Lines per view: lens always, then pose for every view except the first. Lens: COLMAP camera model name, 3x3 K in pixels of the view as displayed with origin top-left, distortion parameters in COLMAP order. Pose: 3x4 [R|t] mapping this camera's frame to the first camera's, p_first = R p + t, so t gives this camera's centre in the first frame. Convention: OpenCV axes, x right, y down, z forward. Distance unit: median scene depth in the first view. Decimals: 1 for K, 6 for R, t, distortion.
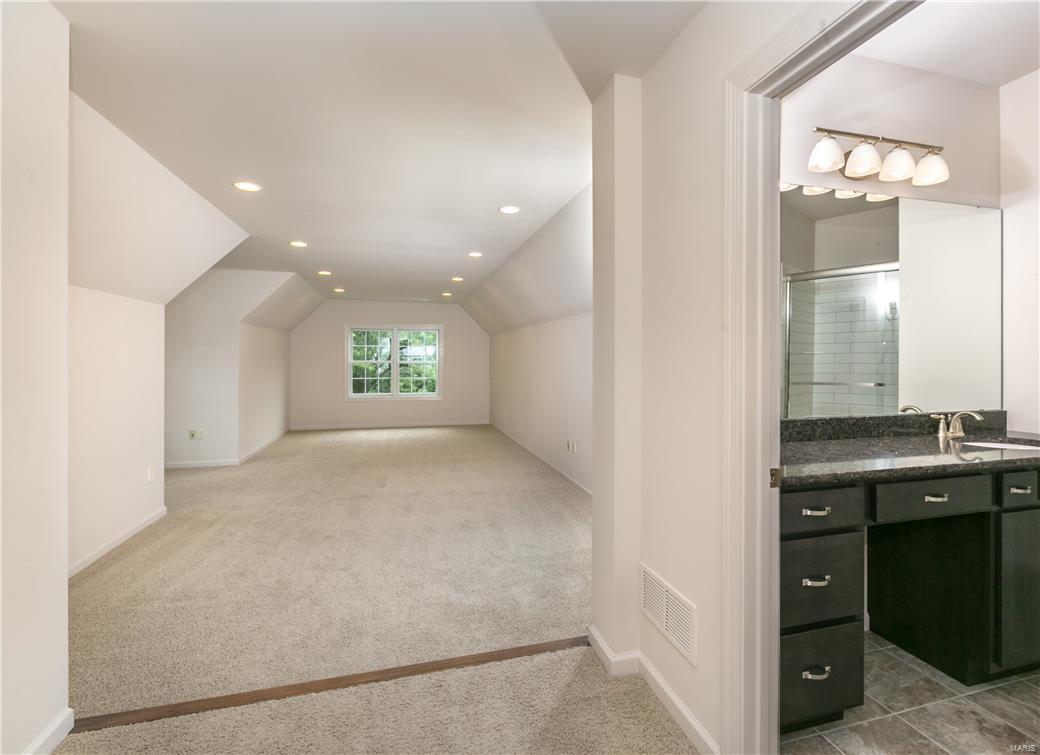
lens RADIAL K [[507.9, 0, 553.3], [0, 507.9, 361.7], [0, 0, 1]] dist [0.001099, 0.000279]
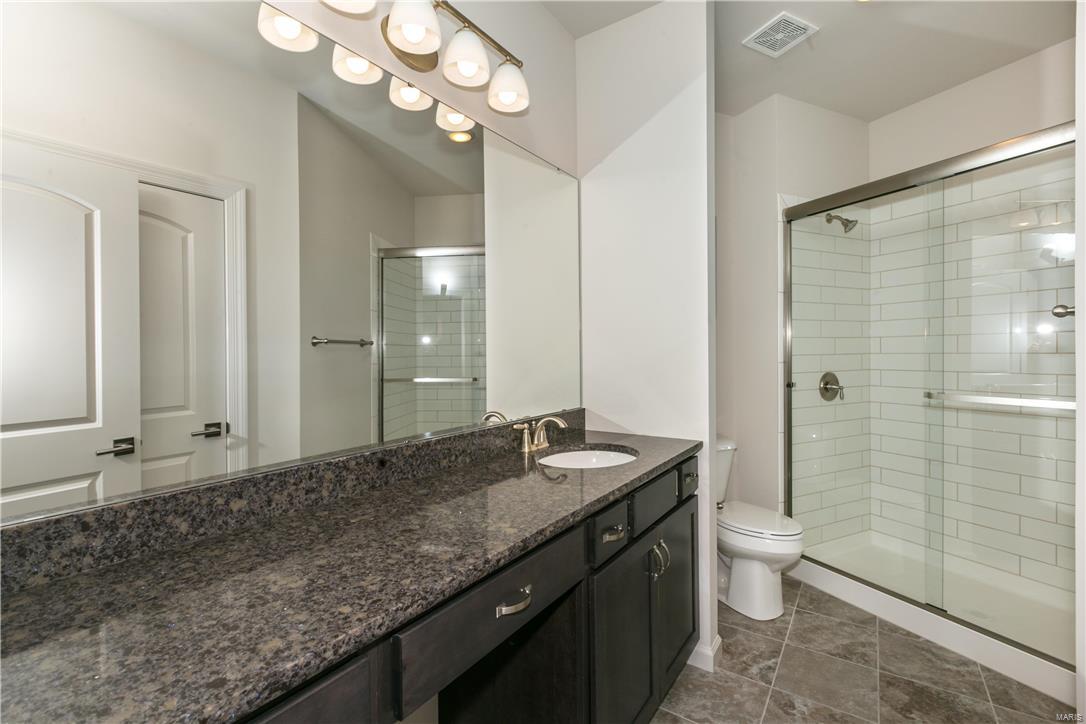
lens RADIAL K [[488.5, 0, 544.3], [0, 488.5, 351.8], [0, 0, 1]] dist [-0.001929, -0.000251]
pose [[0.779025, -0.007173, 0.626952, 0.326589], [0.010038, 0.999949, -0.001033, -0.002424], [-0.626913, 0.007098, 0.779057, 0.409497]]
